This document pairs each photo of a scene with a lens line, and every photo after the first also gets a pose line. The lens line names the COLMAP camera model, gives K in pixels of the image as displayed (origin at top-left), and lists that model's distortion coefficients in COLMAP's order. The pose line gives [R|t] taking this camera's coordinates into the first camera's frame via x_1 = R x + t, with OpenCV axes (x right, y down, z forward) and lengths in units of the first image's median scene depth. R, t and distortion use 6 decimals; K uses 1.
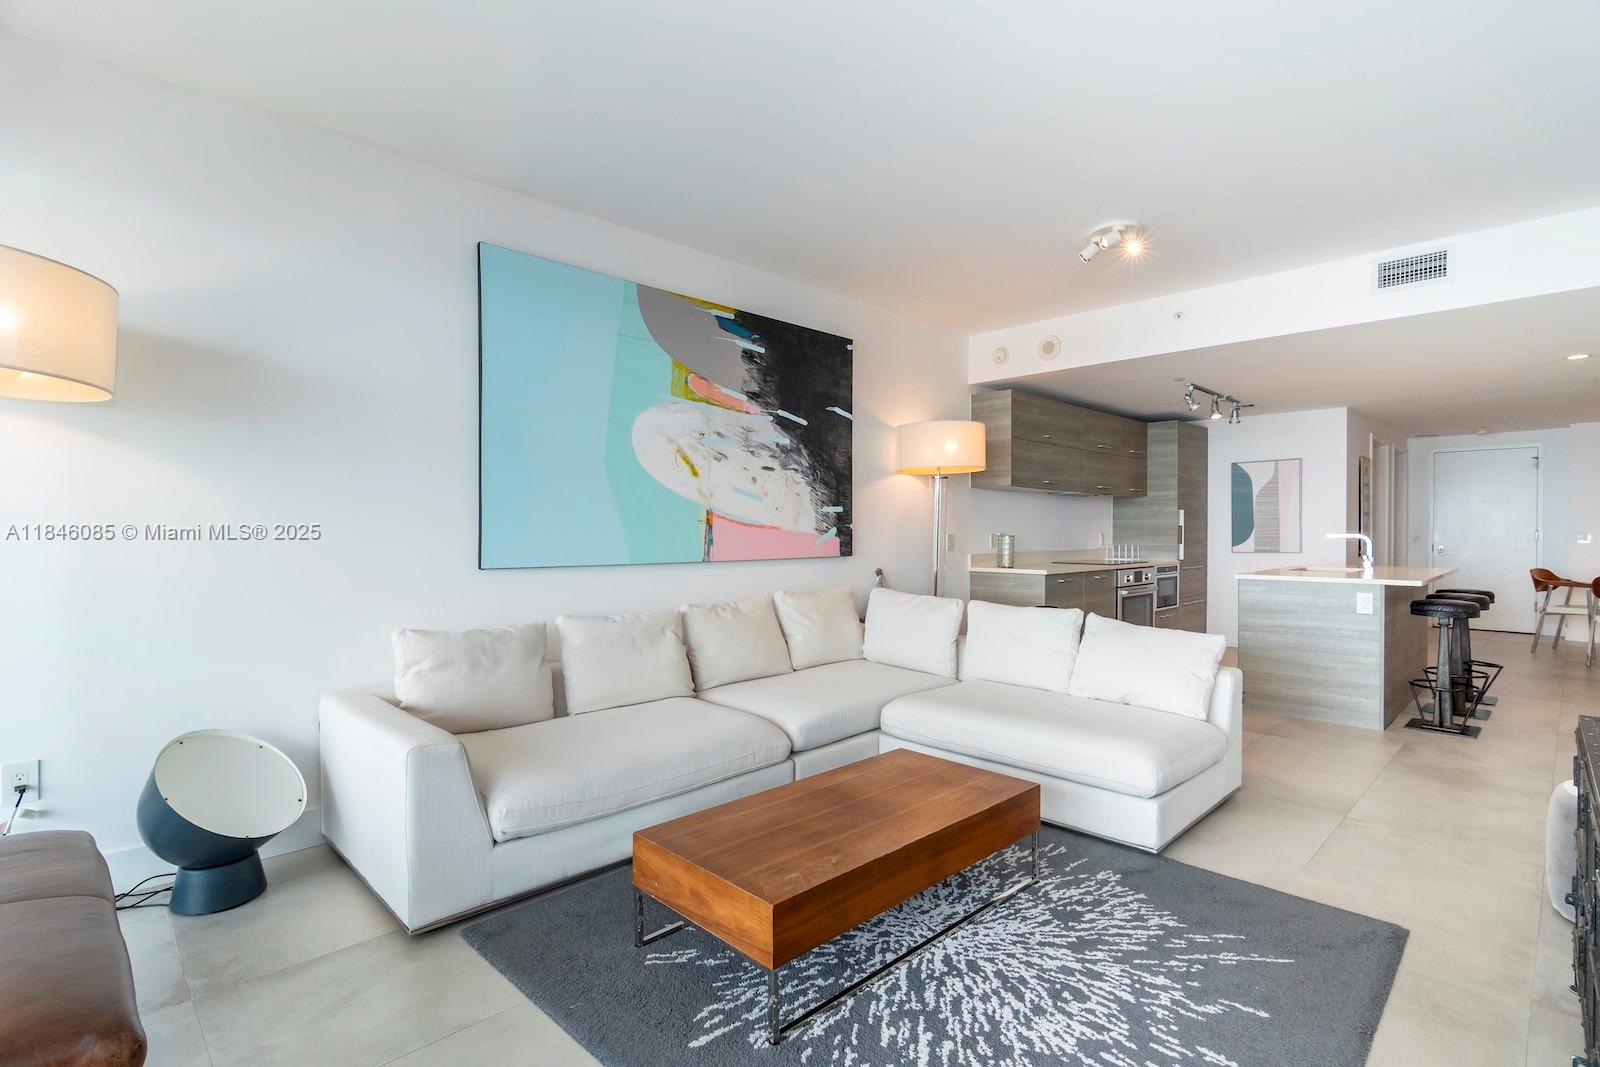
lens RADIAL K [[767.5, 0, 792.1], [0, 767.5, 537.7], [0, 0, 1]] dist [-0.003821, 0.000149]
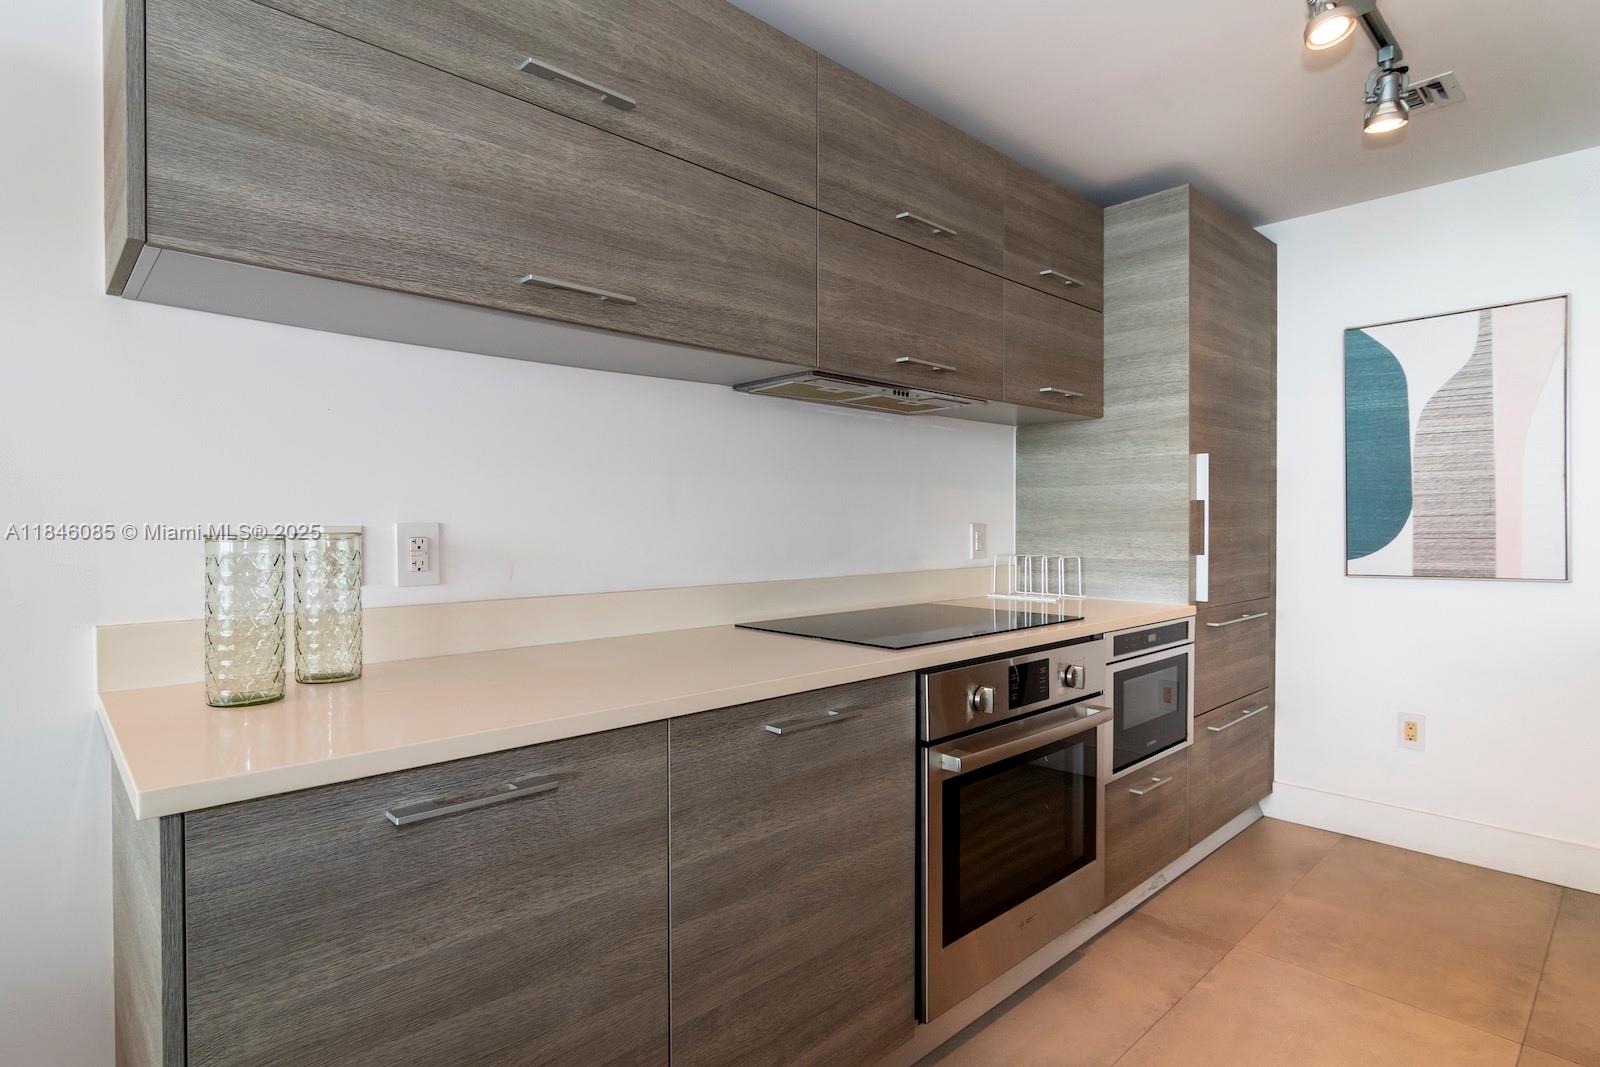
lens RADIAL K [[811.3, 0, 811.0], [0, 811.3, 530.8], [0, 0, 1]] dist [-0.002216, 0.000017]
pose [[0.999930, -0.000823, -0.011839, 0.388535], [0.000826, 1.000000, 0.000238, -0.003221], [0.011839, -0.000248, 0.999930, 0.732942]]
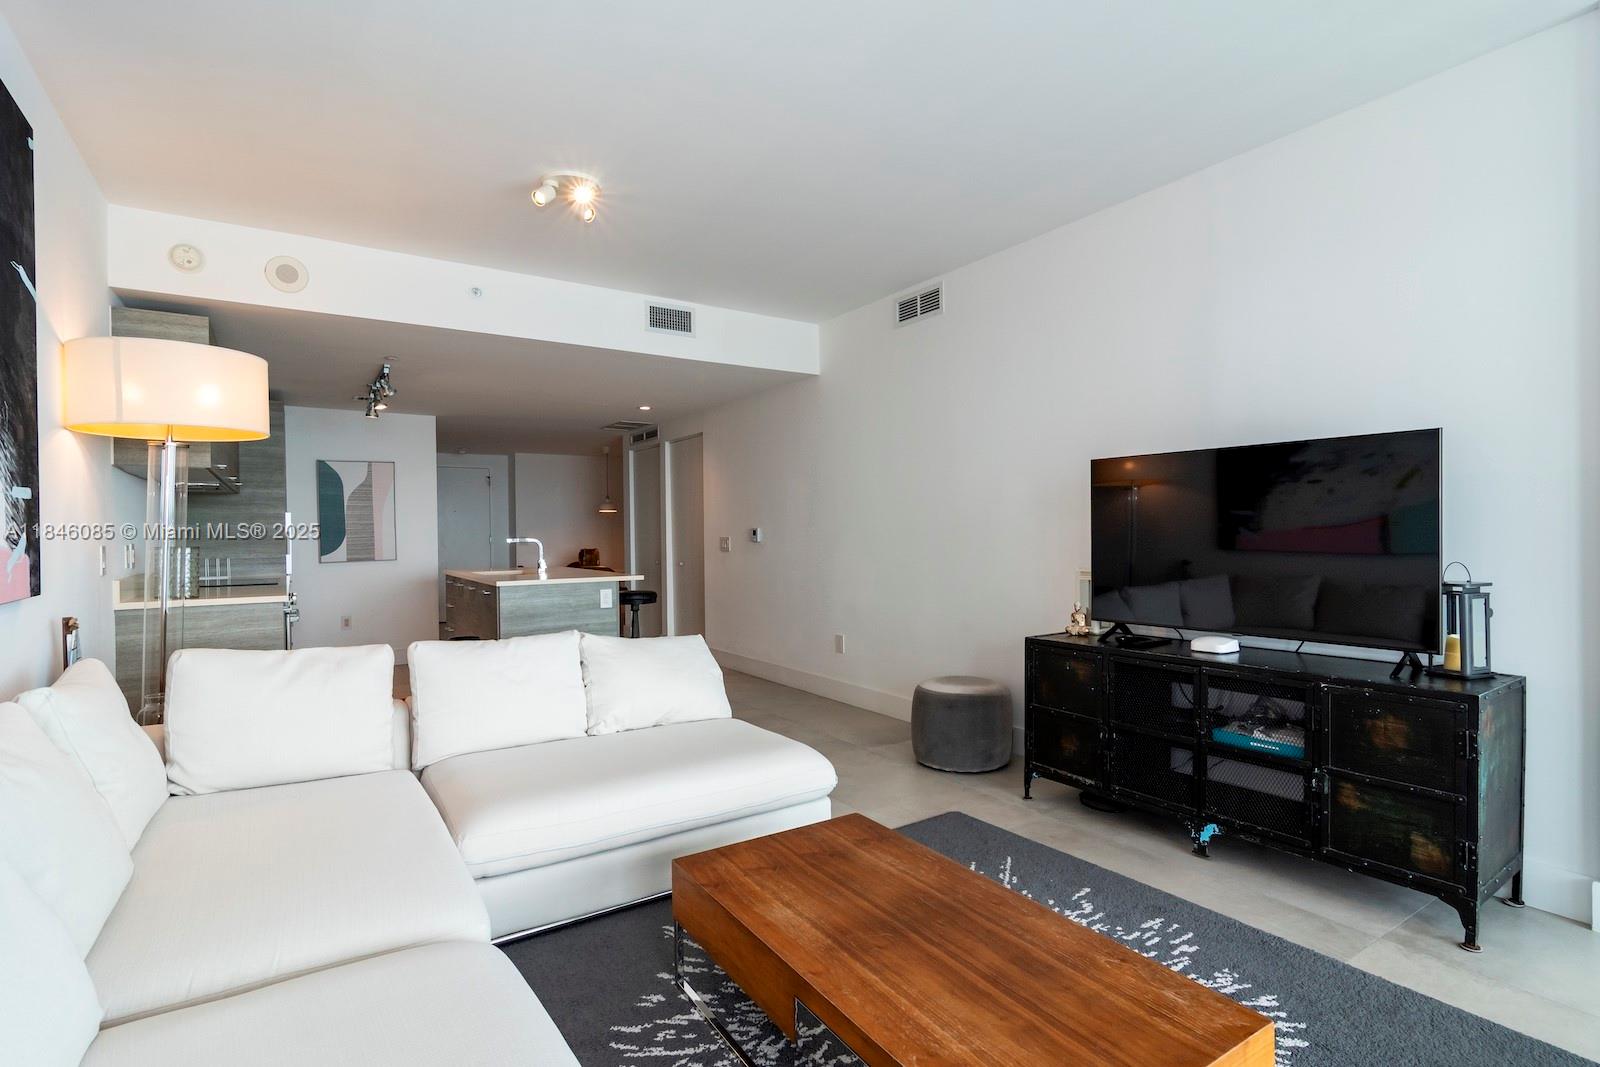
lens RADIAL K [[779.8, 0, 806.9], [0, 779.8, 537.7], [0, 0, 1]] dist [-0.000039, 0.001324]
pose [[0.183161, -0.008763, 0.983044, -0.232412], [0.021353, 0.999760, 0.004934, -0.002566], [-0.982851, 0.020087, 0.183304, 0.351667]]
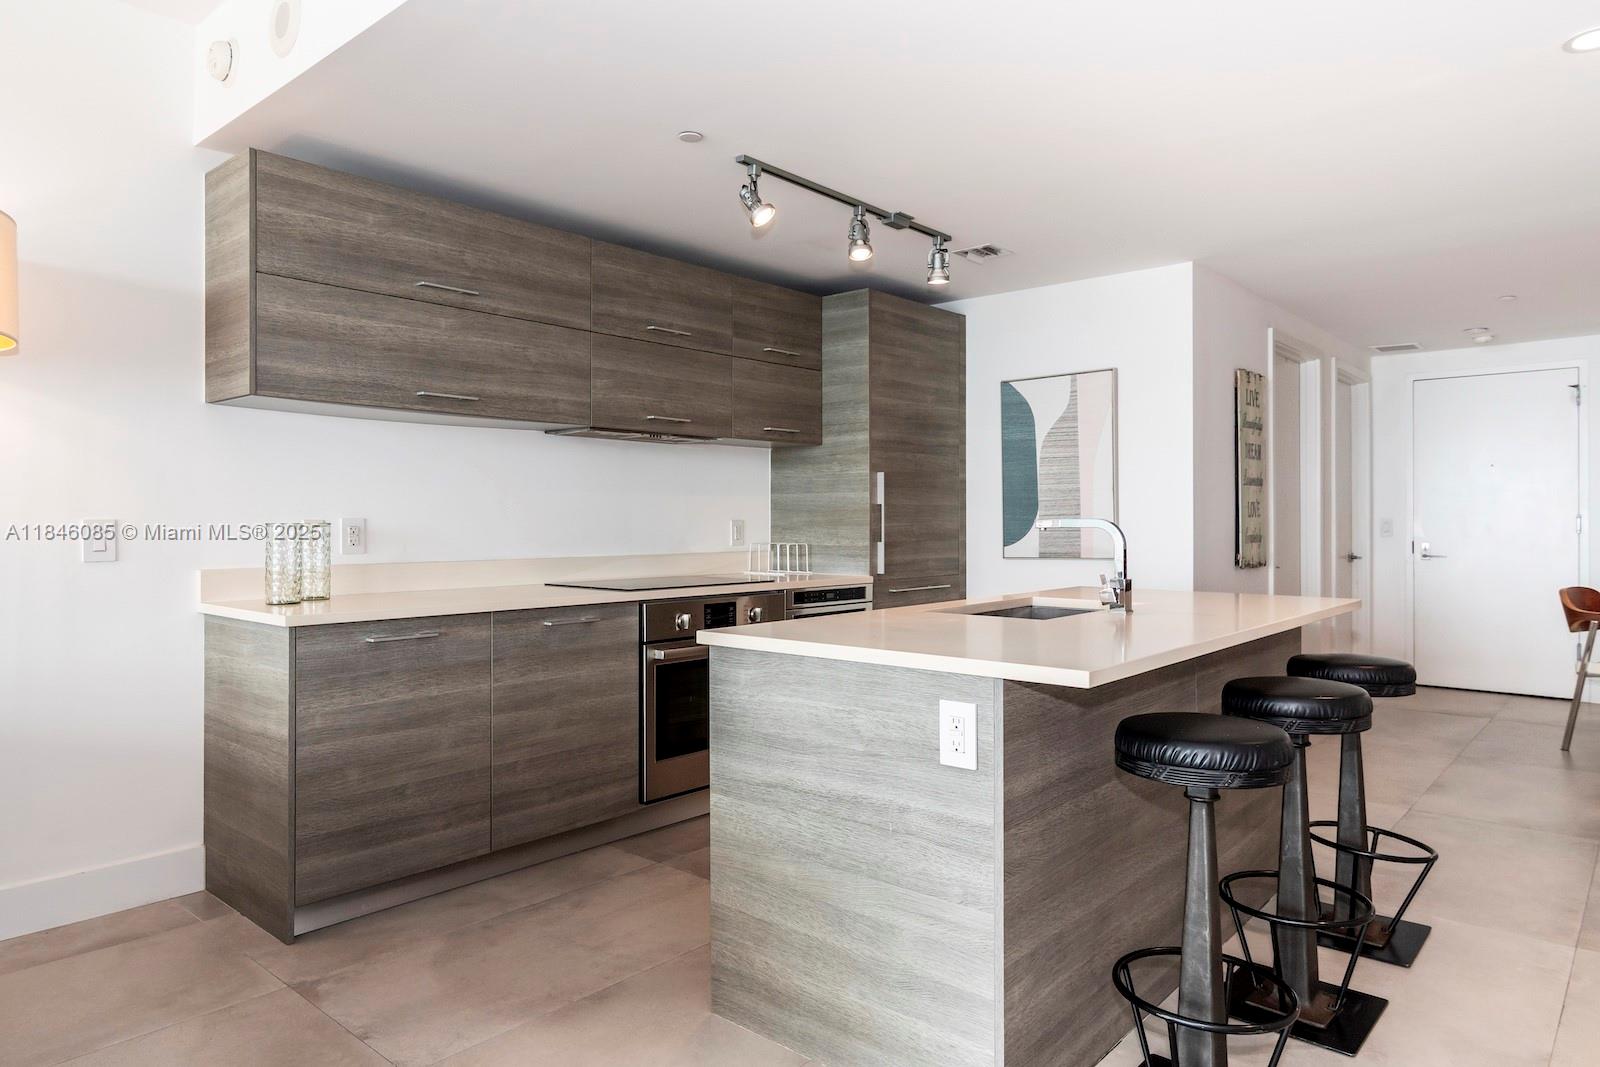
lens RADIAL K [[991.2, 0, 799.1], [0, 991.2, 513.1], [0, 0, 1]] dist [-0.005433, -0.001190]
pose [[0.997339, 0.000631, 0.072898, 0.467669], [0.000710, 0.999831, -0.018372, 0.001511], [-0.072897, 0.018375, 0.997170, 0.427546]]
